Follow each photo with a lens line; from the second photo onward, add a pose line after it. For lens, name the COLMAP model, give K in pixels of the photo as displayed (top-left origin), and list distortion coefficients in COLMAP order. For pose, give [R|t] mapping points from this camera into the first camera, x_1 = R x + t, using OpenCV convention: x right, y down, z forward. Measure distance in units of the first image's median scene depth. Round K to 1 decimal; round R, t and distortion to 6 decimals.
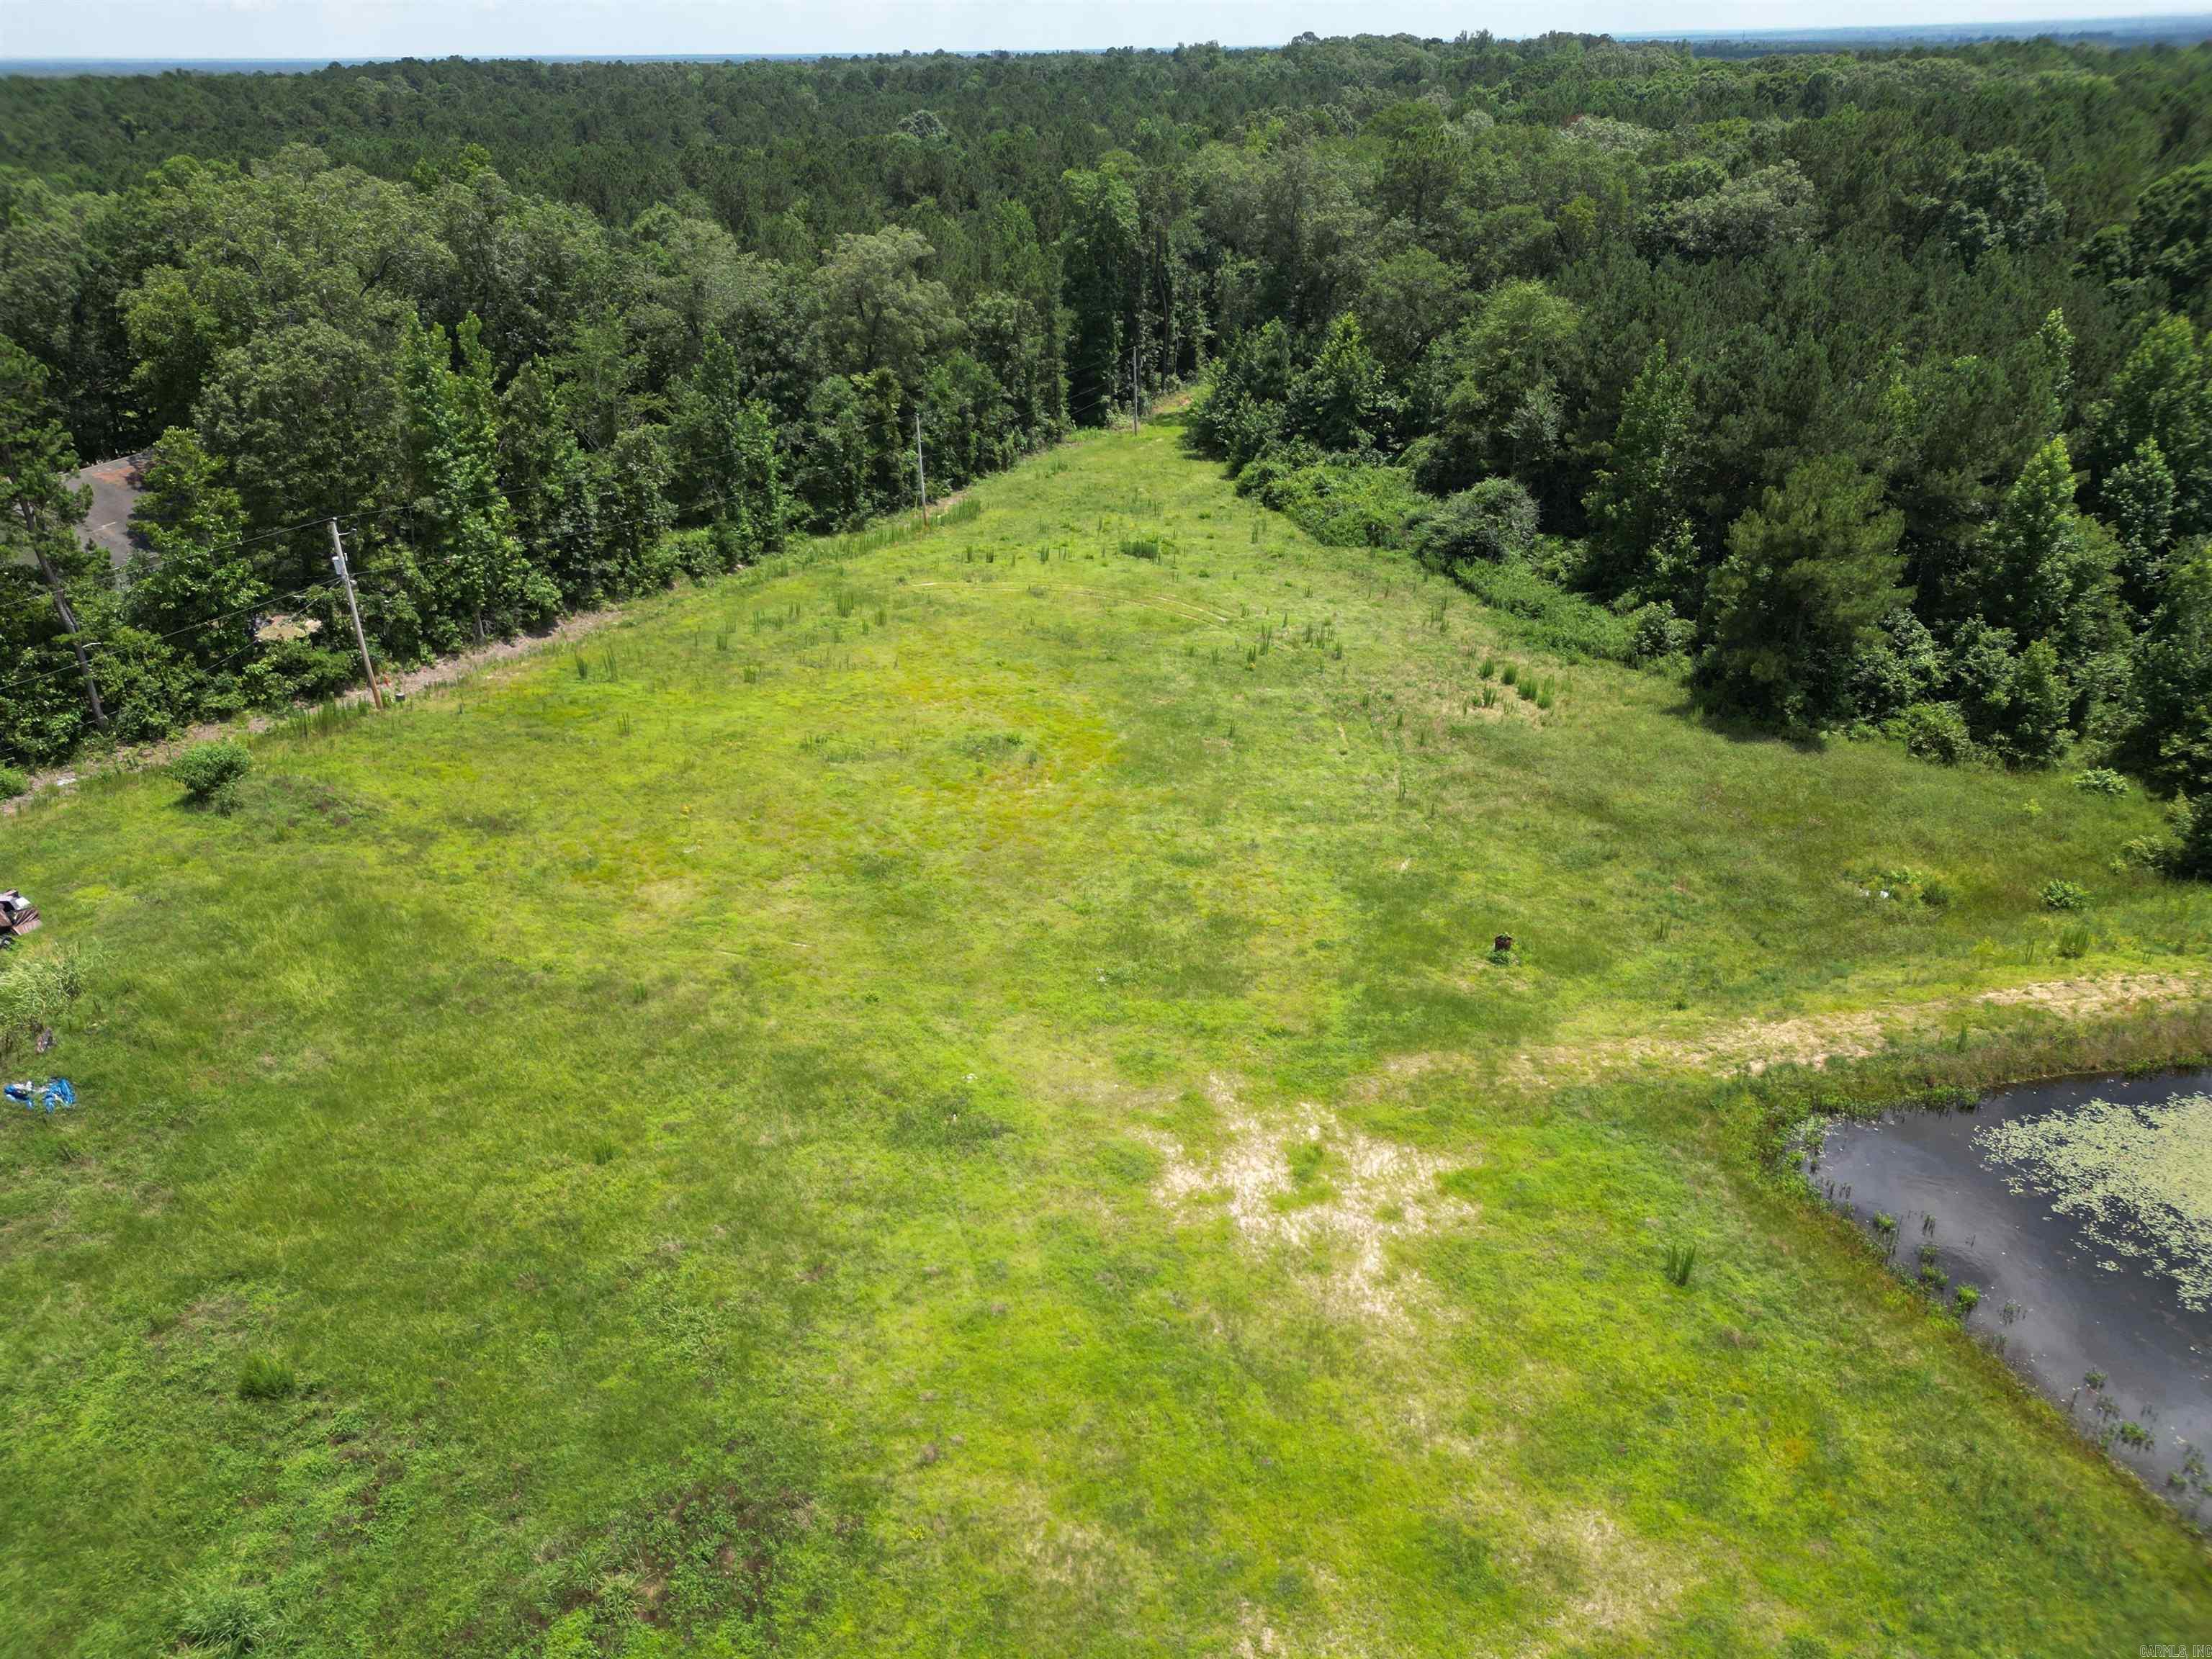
lens RADIAL K [[1555.4, 0, 1110.8], [0, 1555.4, 815.2], [0, 0, 1]] dist [0.094258, -0.105141]
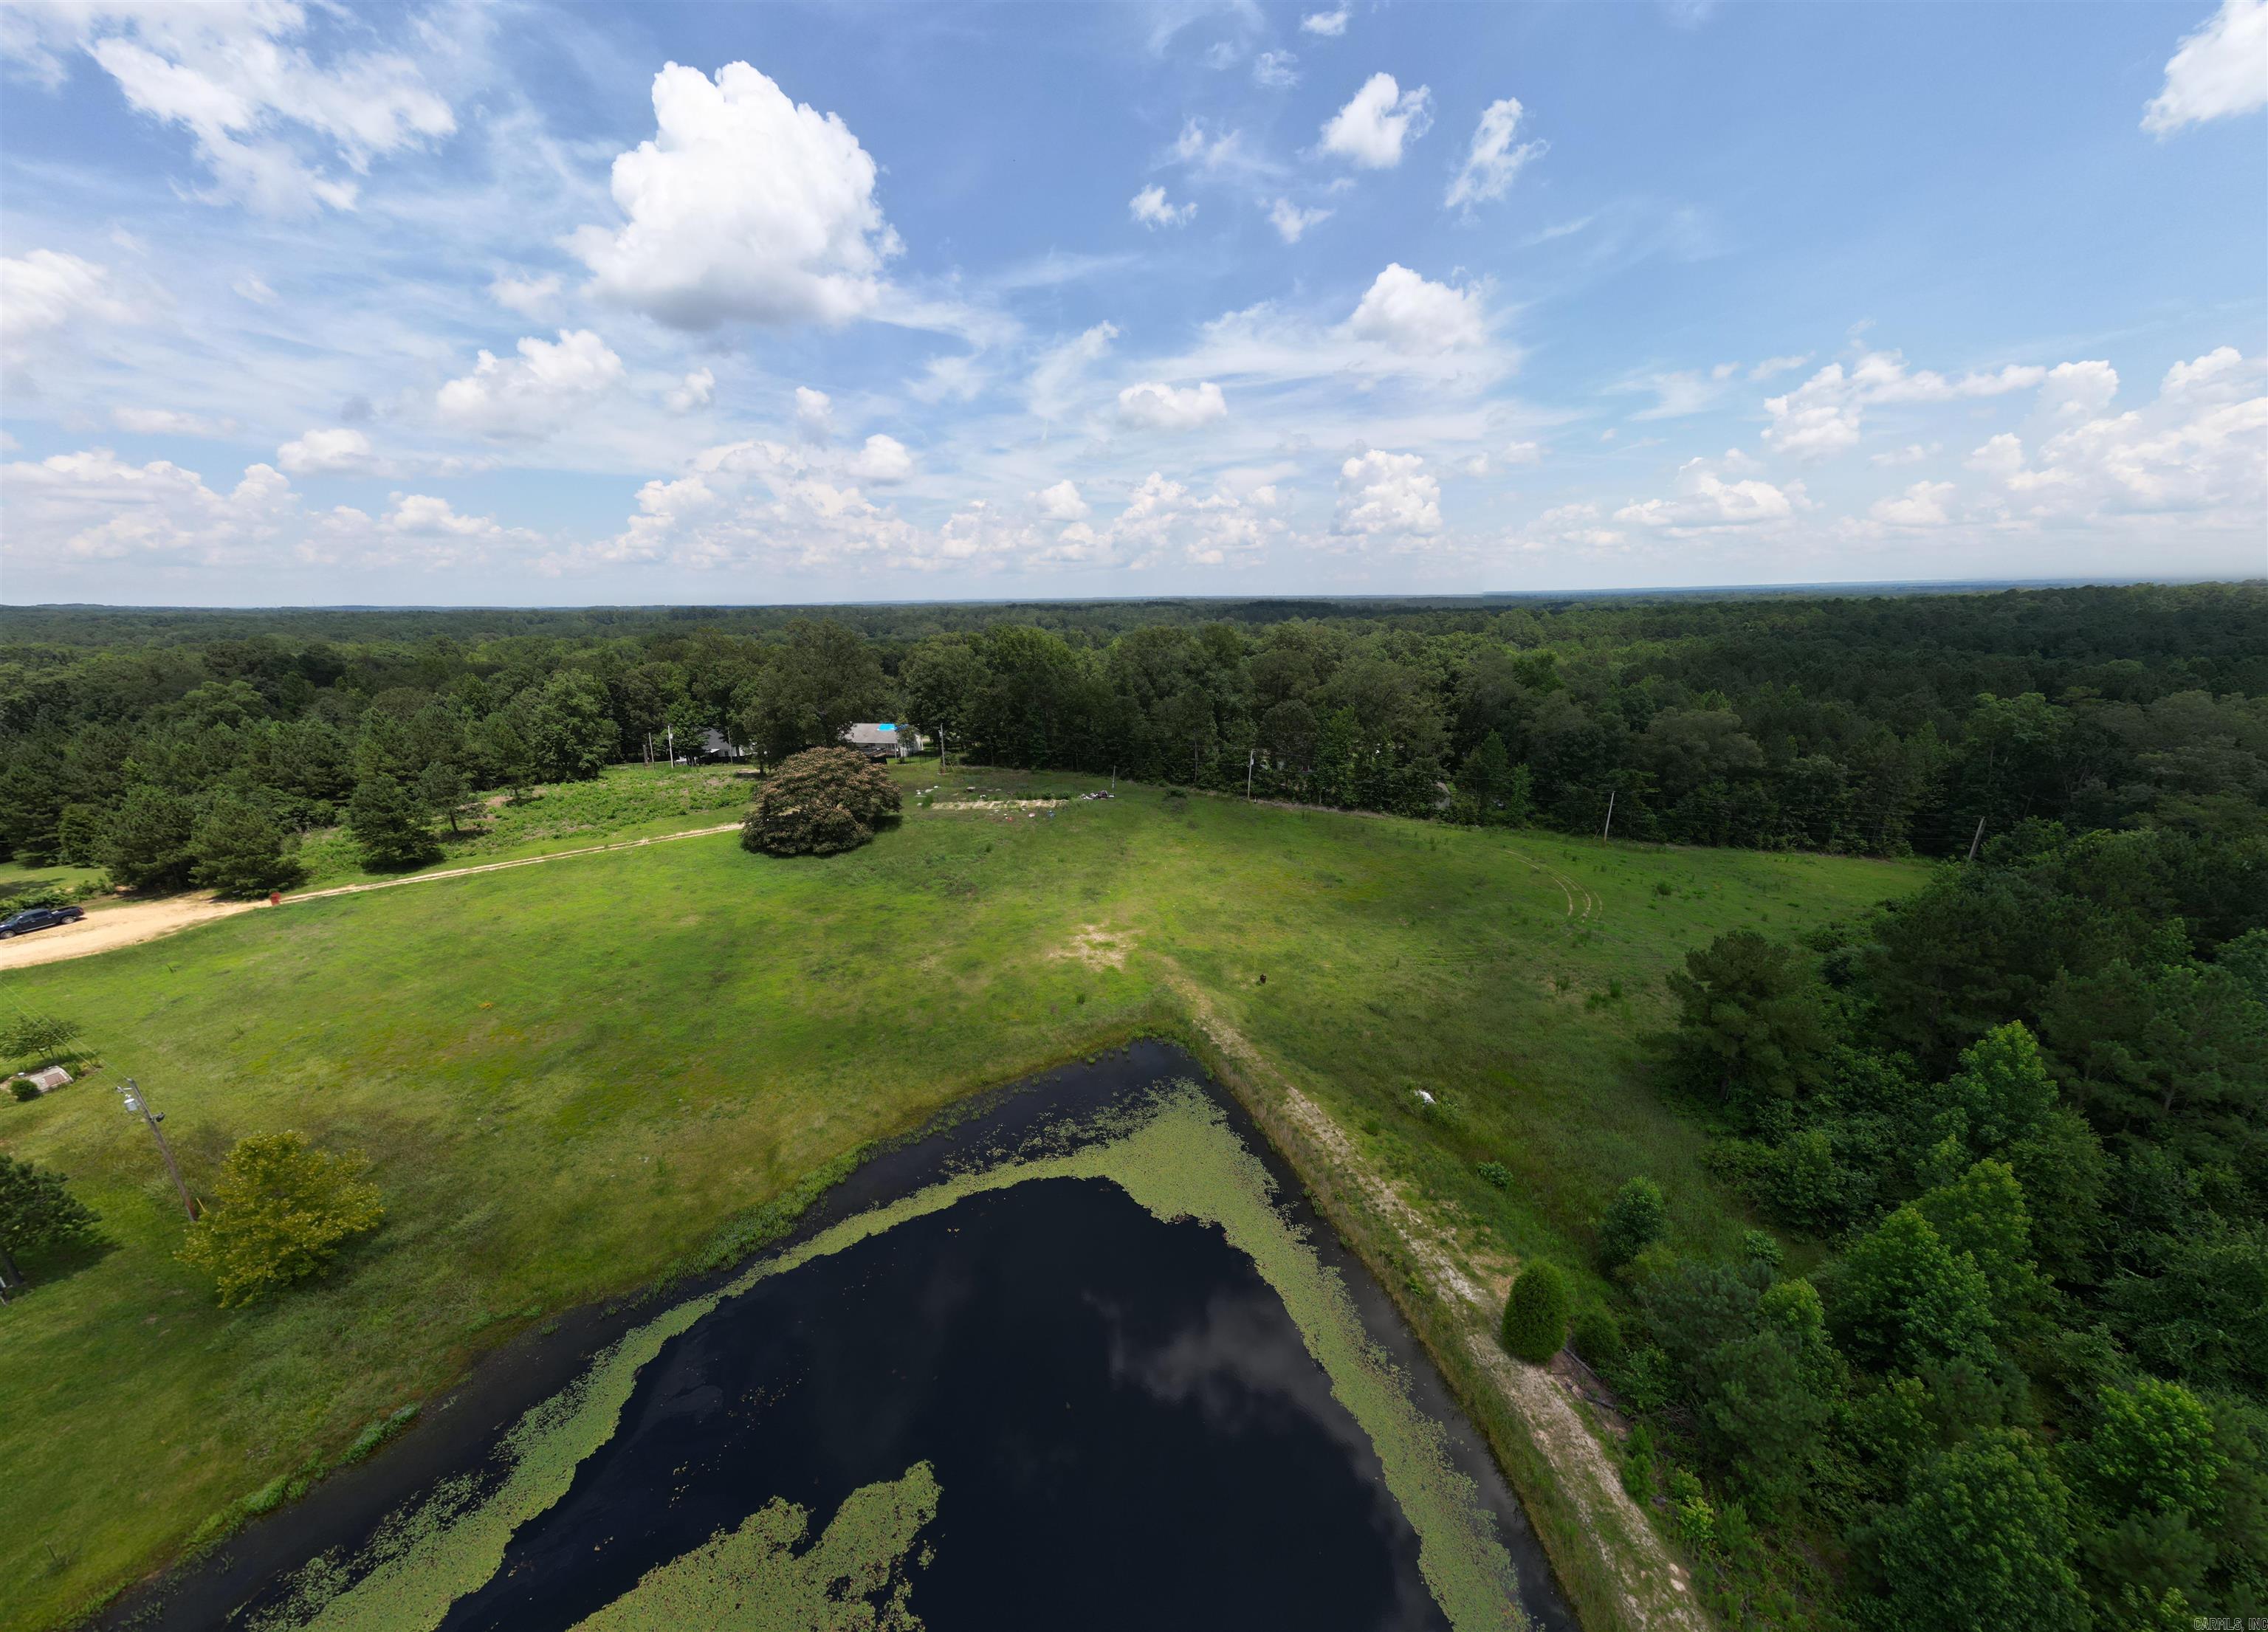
lens RADIAL K [[745.1, 0, 1125.6], [0, 745.1, 842.8], [0, 0, 1]] dist [0.029690, -0.004913]
pose [[0.189039, 0.315852, -0.929786, 0.643665], [-0.420855, 0.881549, 0.213900, -0.143895], [0.887212, 0.350869, 0.299575, 0.181992]]
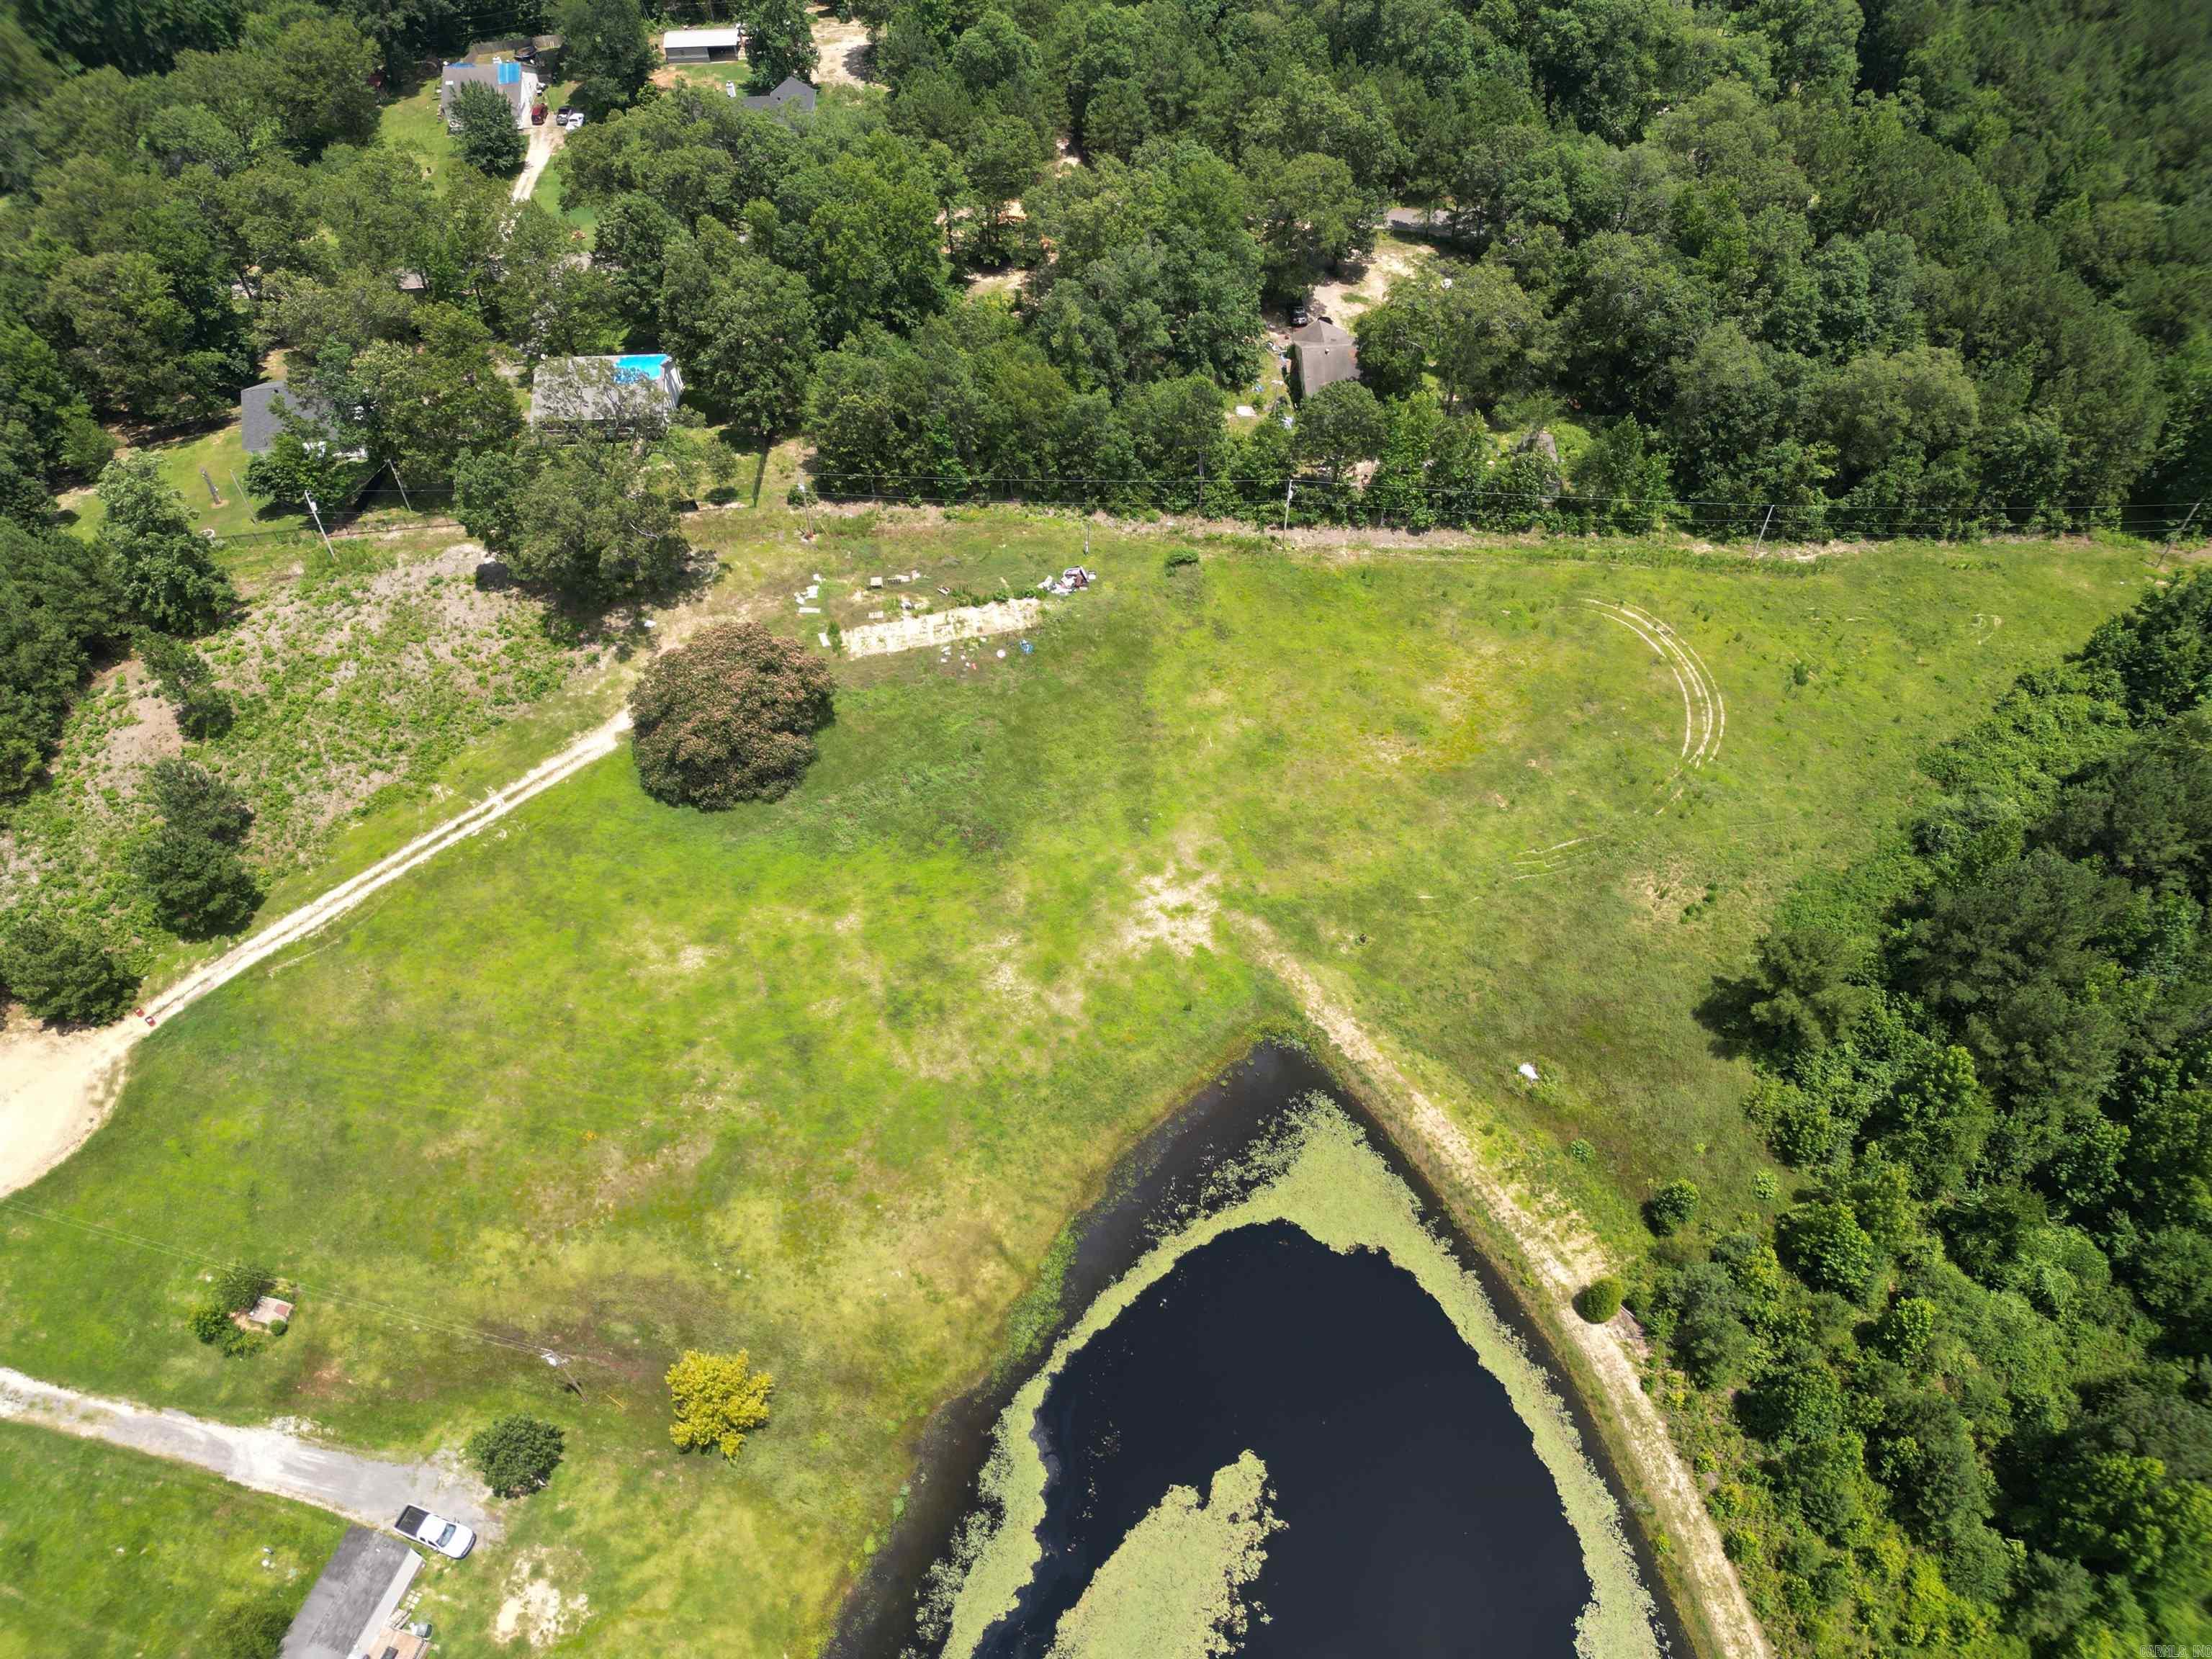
lens RADIAL K [[1555.4, 0, 1110.8], [0, 1555.4, 815.2], [0, 0, 1]] dist [0.094258, -0.105141]
pose [[0.384126, 0.699601, -0.602499, 0.718142], [-0.381021, 0.714521, 0.586756, -0.665707], [0.840993, 0.004177, 0.541029, -0.316924]]
